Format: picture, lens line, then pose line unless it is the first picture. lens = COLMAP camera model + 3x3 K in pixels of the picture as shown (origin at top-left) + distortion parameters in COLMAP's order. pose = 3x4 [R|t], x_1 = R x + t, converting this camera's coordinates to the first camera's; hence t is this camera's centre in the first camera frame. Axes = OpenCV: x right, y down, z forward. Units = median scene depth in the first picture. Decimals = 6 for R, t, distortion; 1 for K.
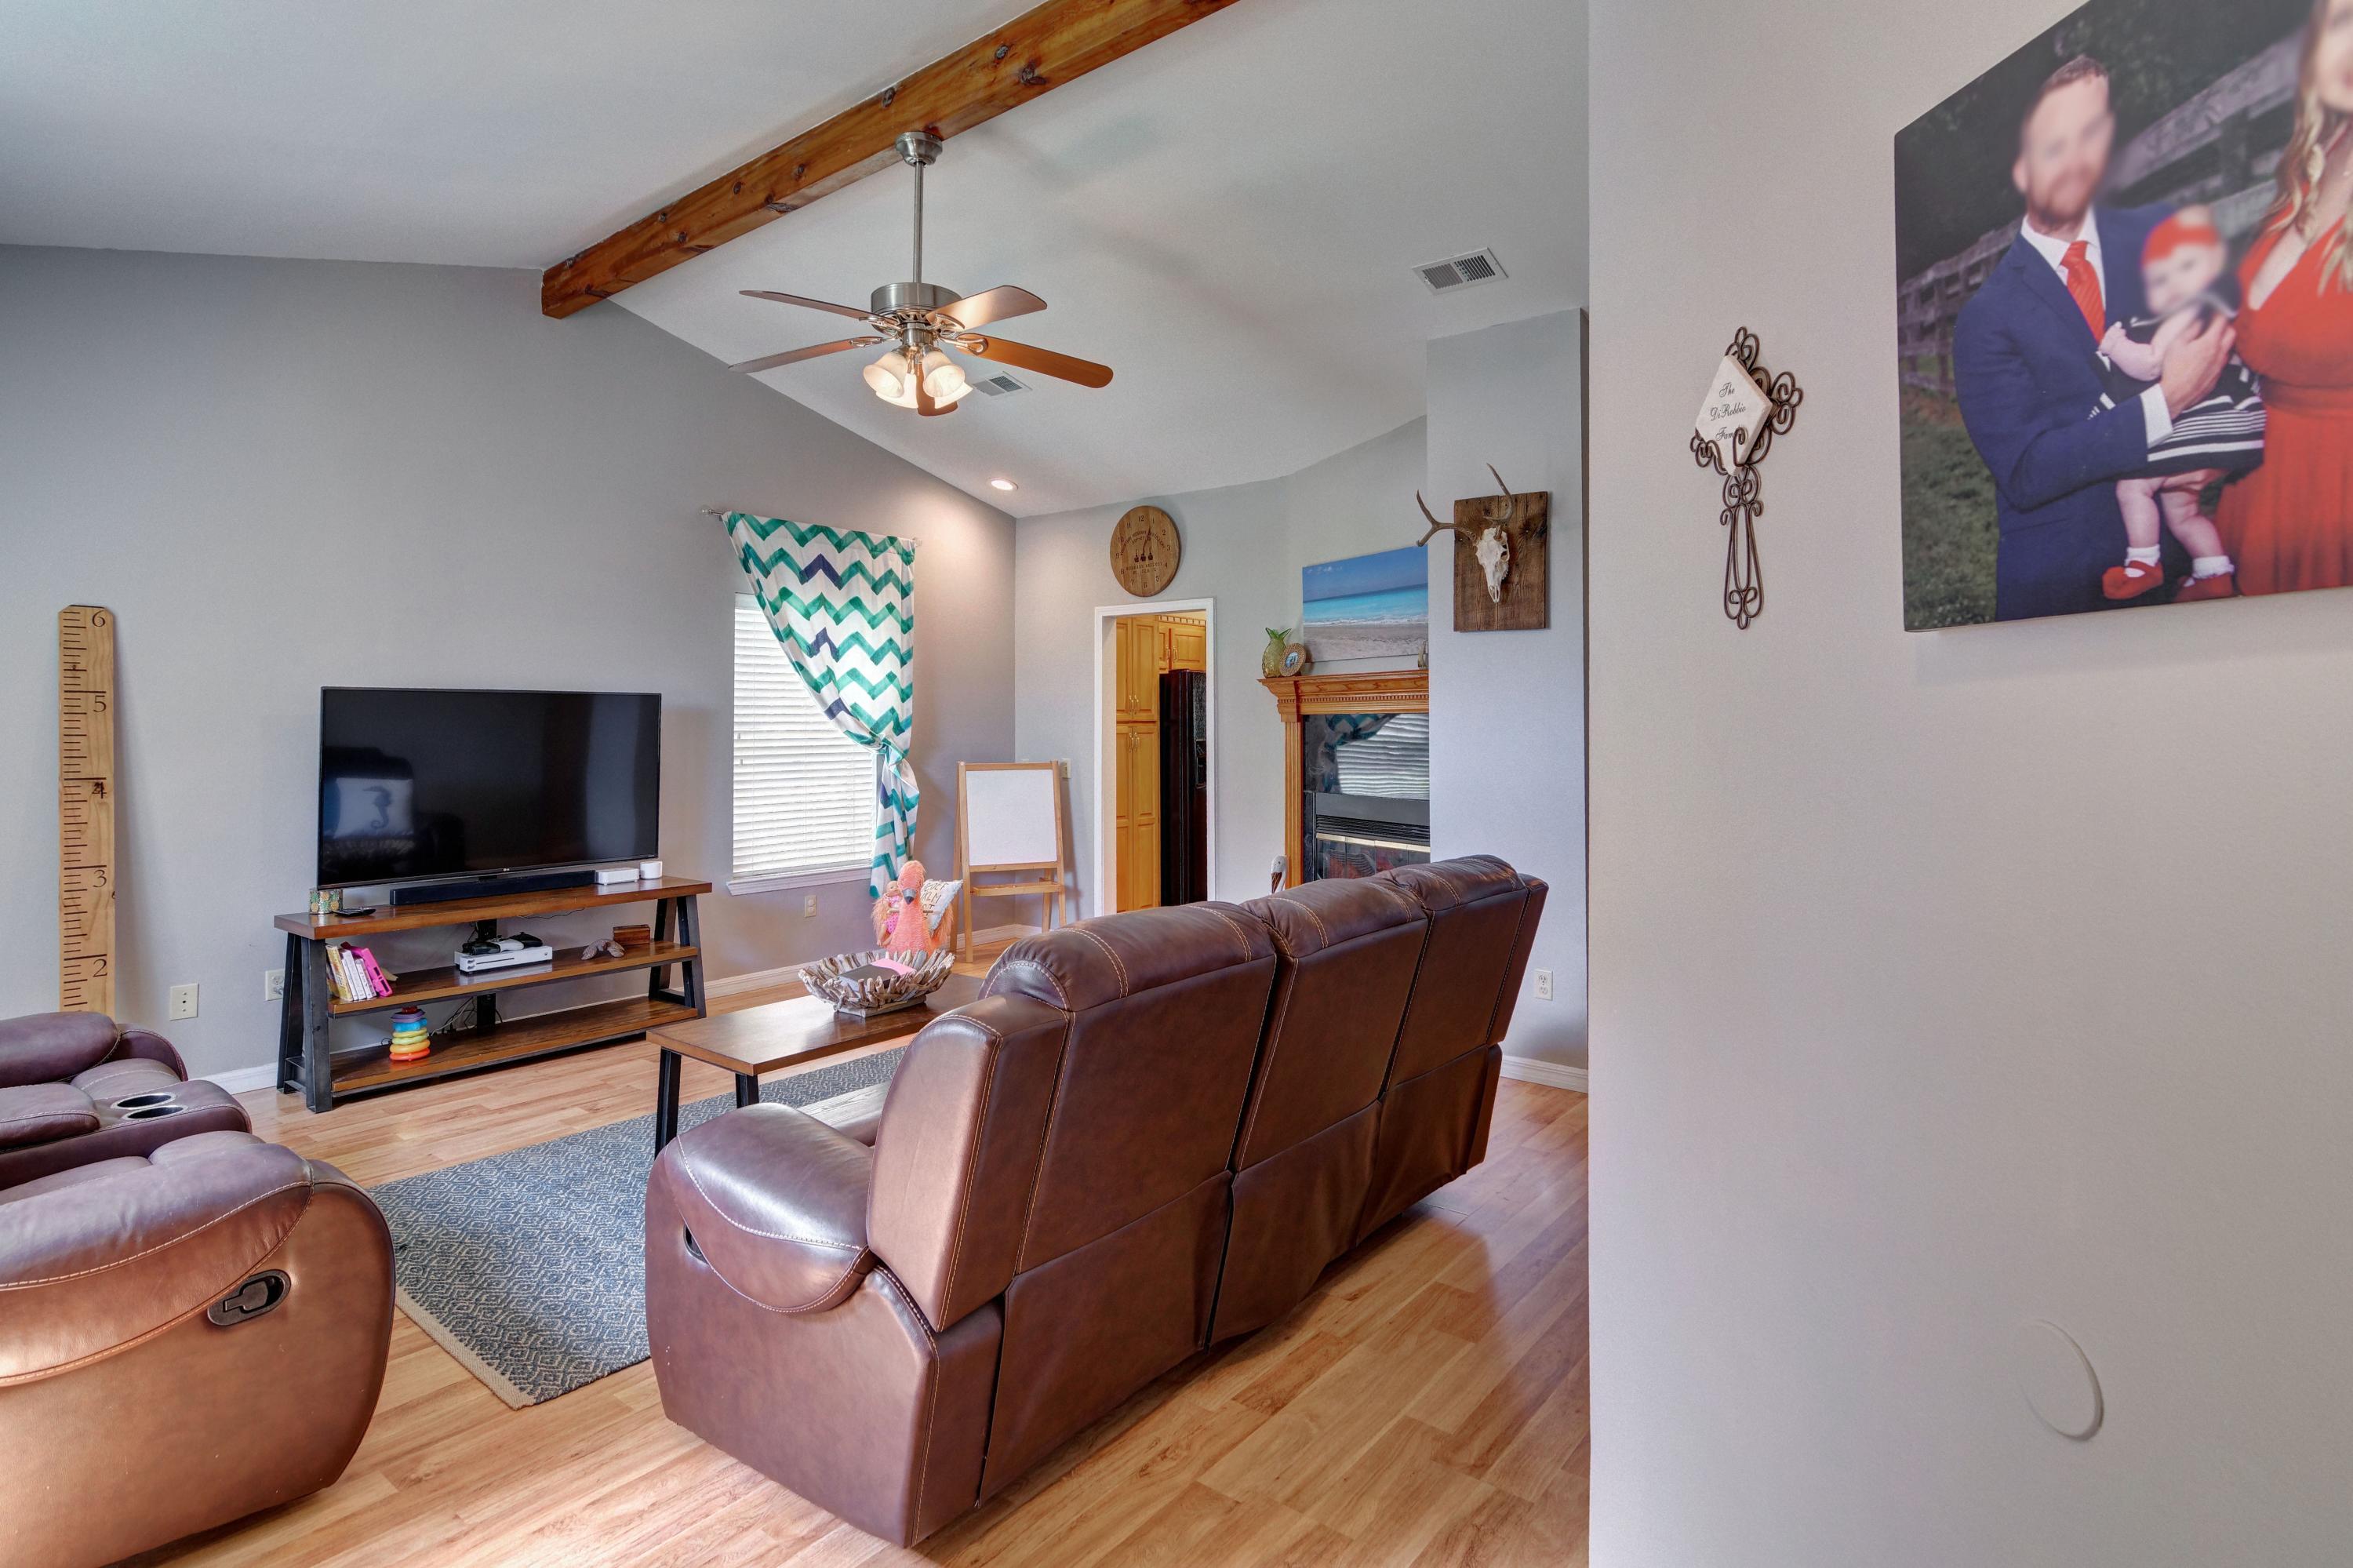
lens RADIAL K [[1159.9, 0, 1181.8], [0, 1159.9, 699.6], [0, 0, 1]] dist [-0.000602, -0.000421]
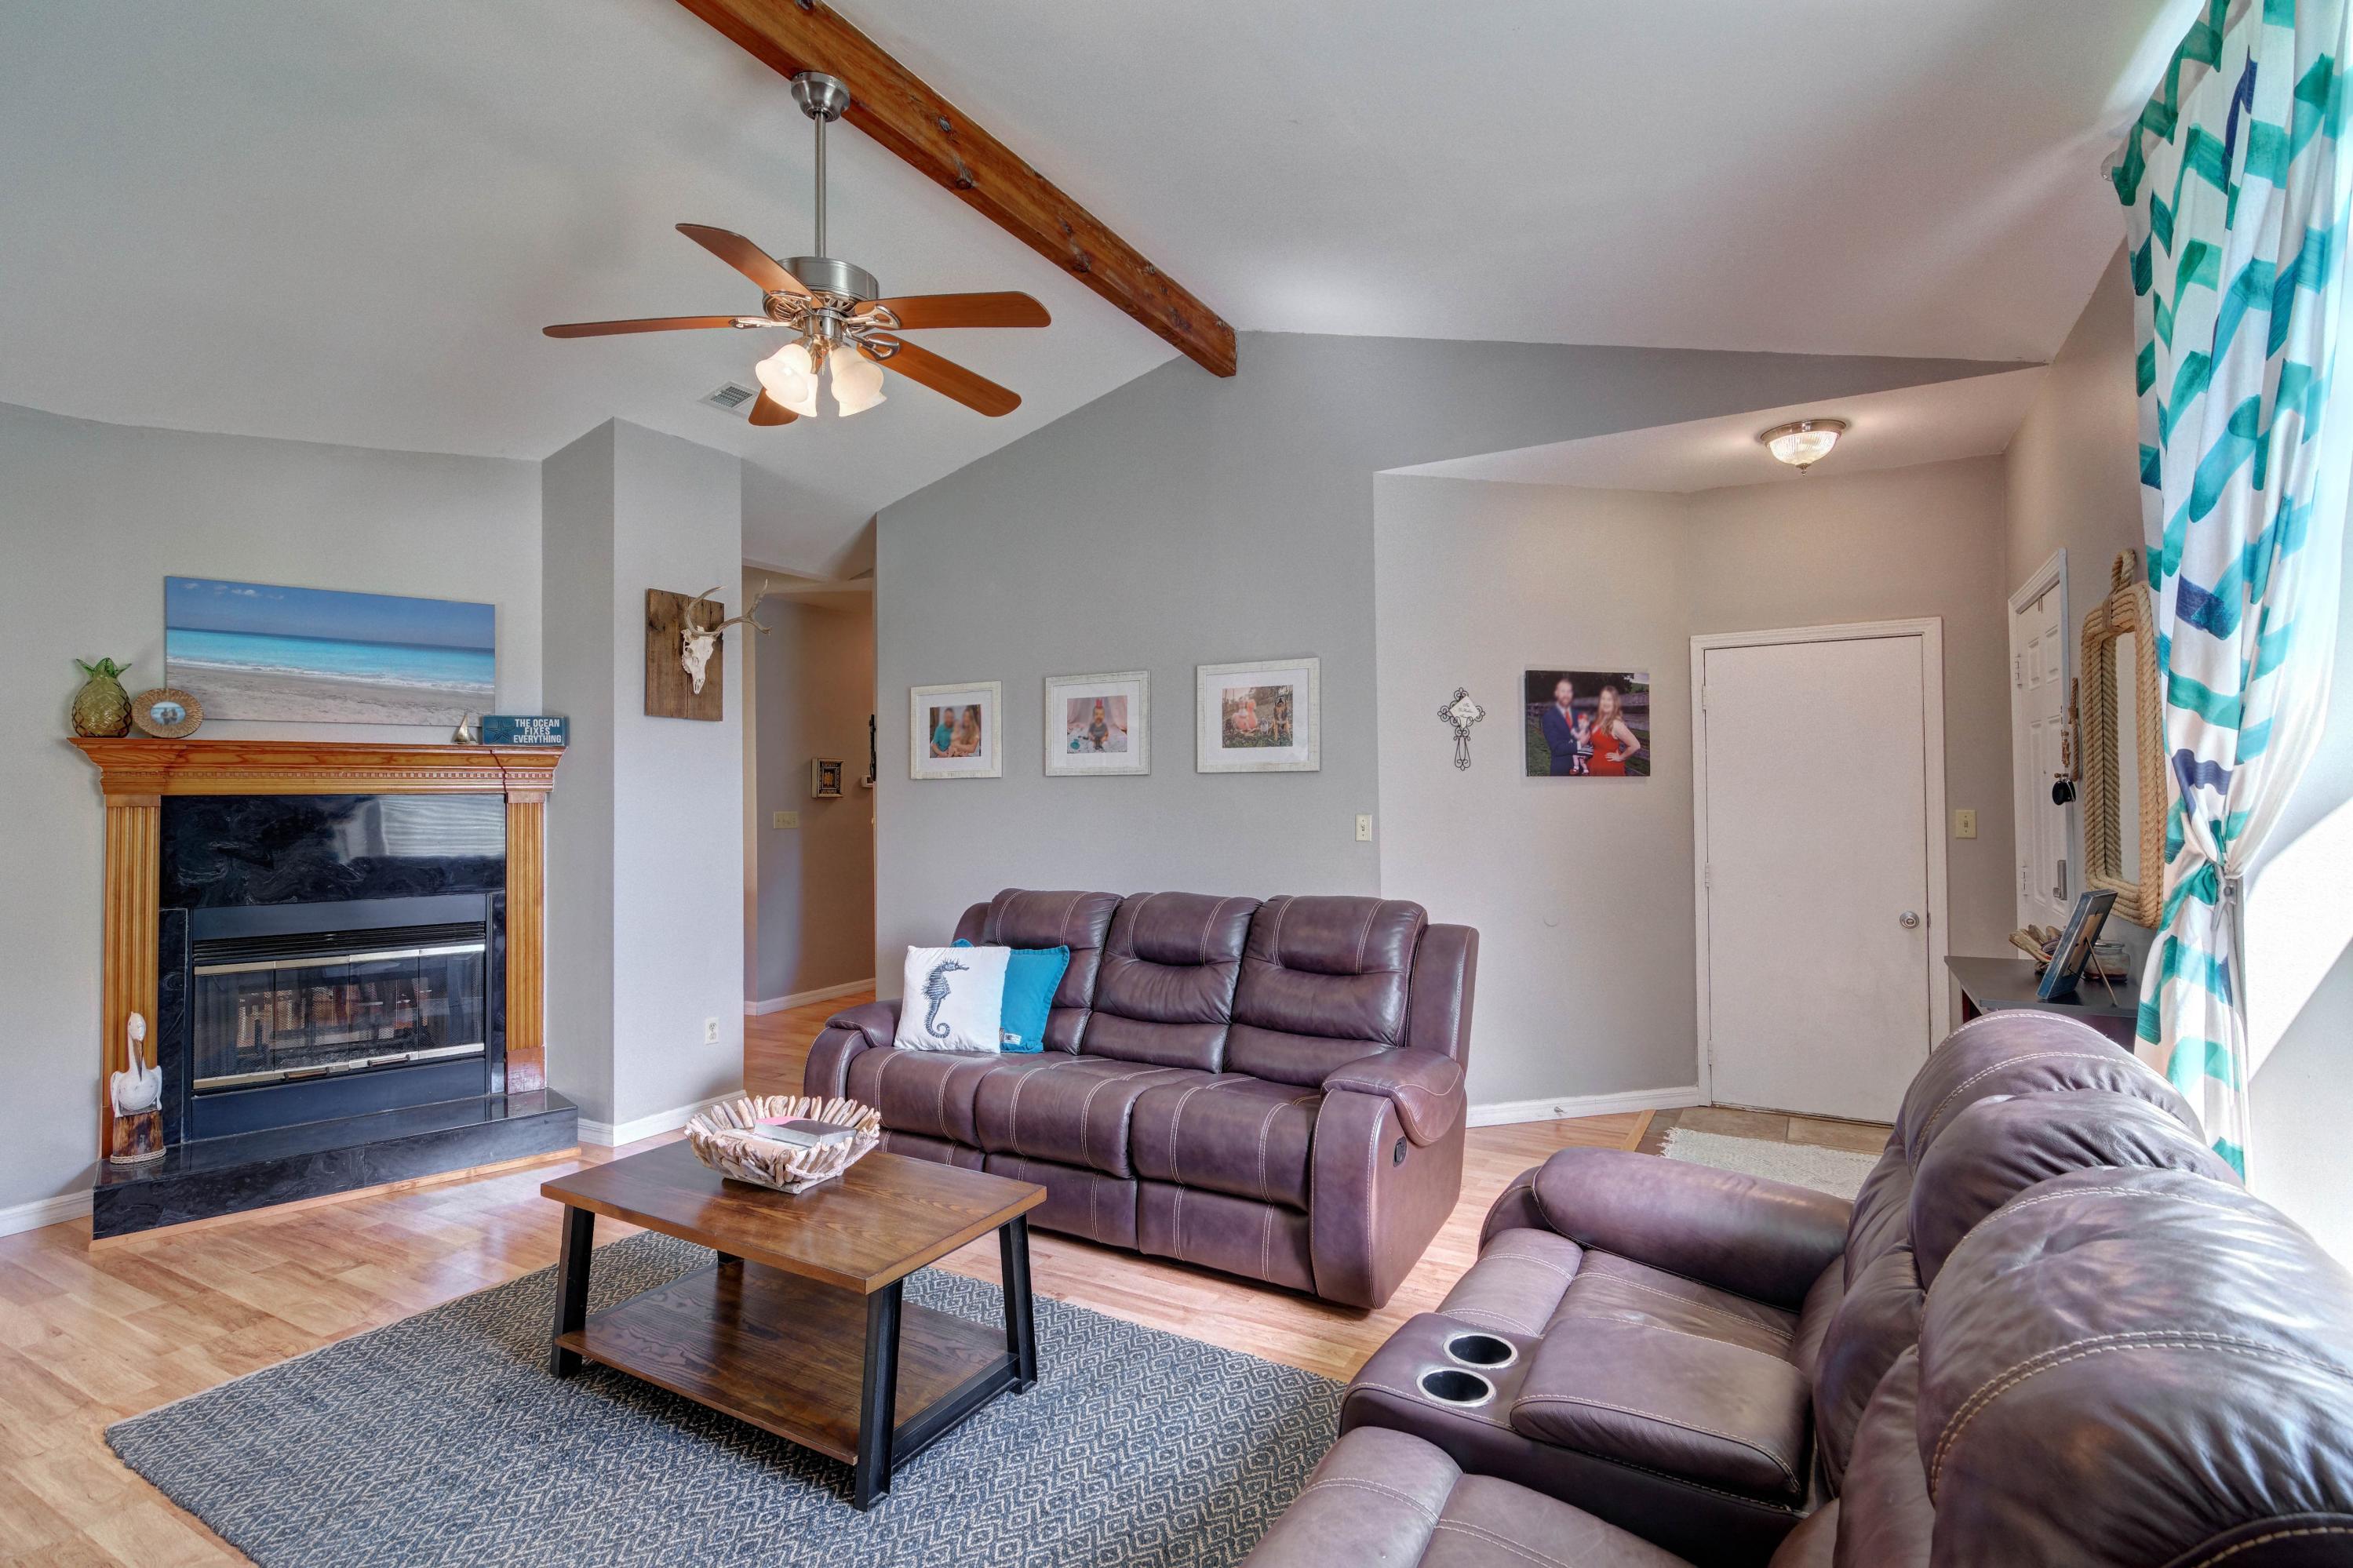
lens RADIAL K [[1139.6, 0, 1177.0], [0, 1139.6, 773.9], [0, 0, 1]] dist [0.000931, -0.000157]
pose [[-0.128997, 0.020958, 0.991423, -0.761717], [-0.011959, 0.999671, -0.022688, 0.010354], [-0.991573, -0.014783, -0.128704, 0.610589]]
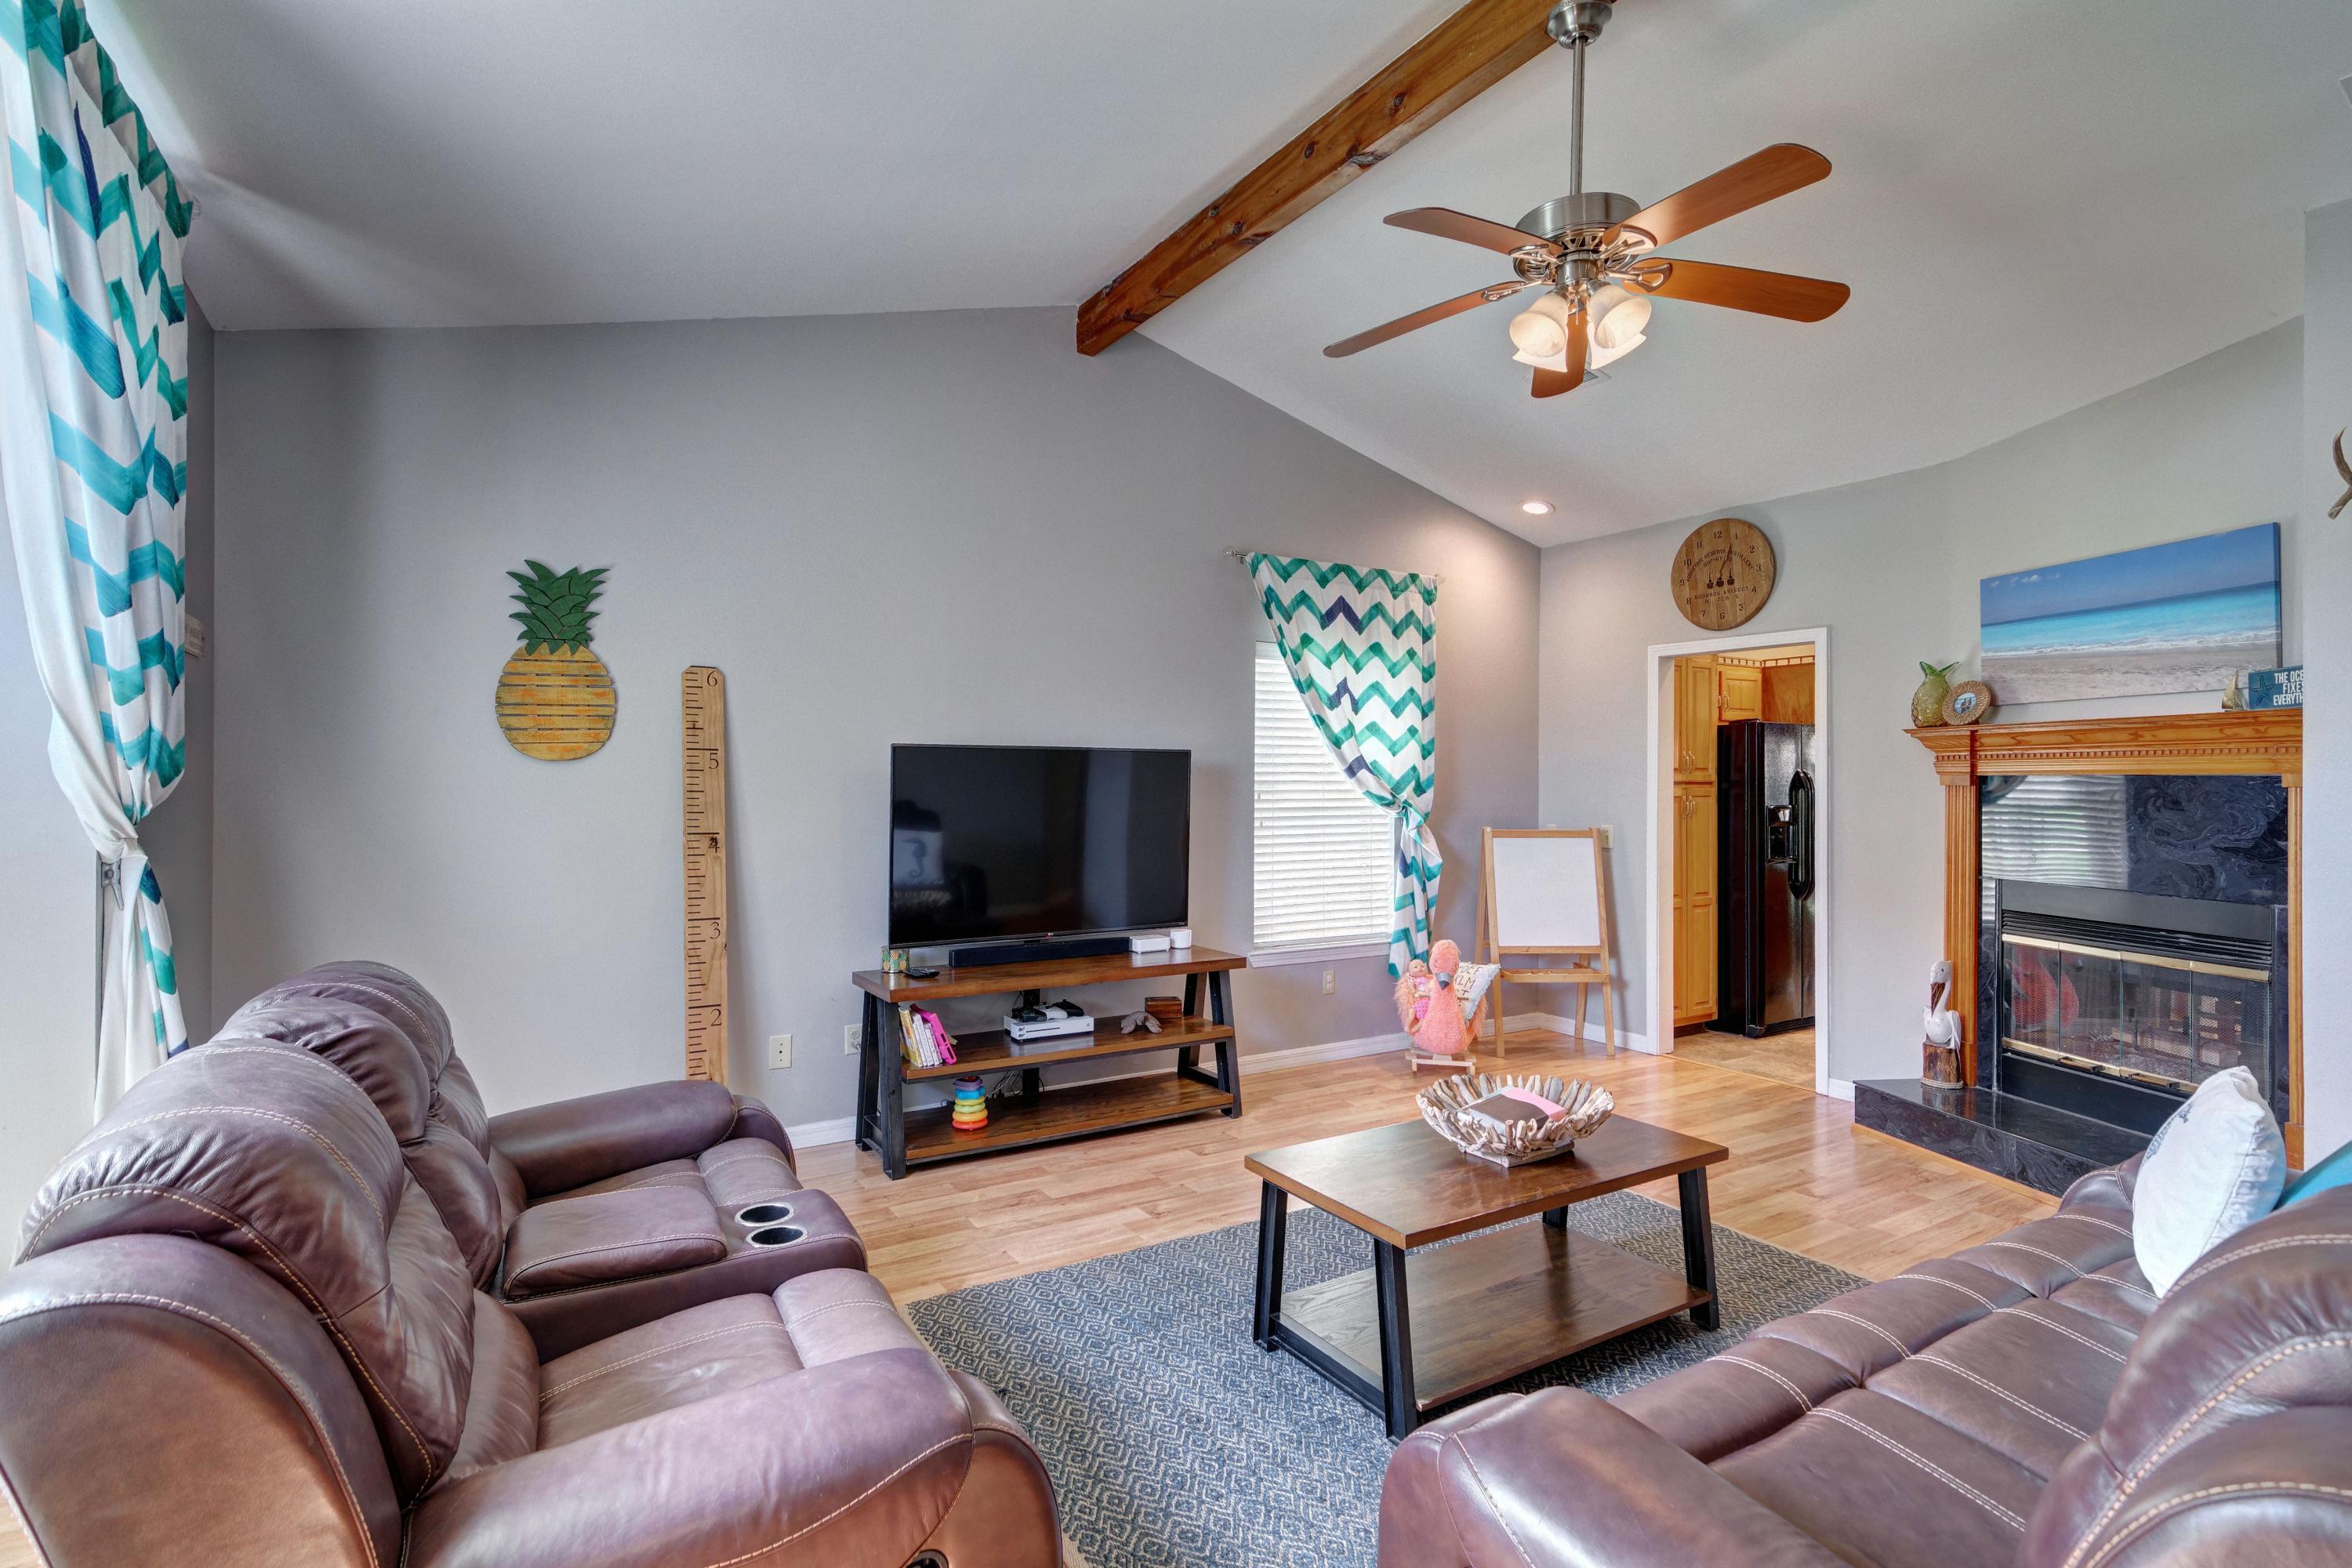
lens RADIAL K [[1139.3, 0, 1176.5], [0, 1139.3, 773.9], [0, 0, 1]] dist [0.000931, -0.000157]
pose [[0.936416, 0.004051, -0.350869, -0.150329], [0.001040, 0.999897, 0.014319, 0.000824], [0.350890, -0.013773, 0.936315, 0.152171]]
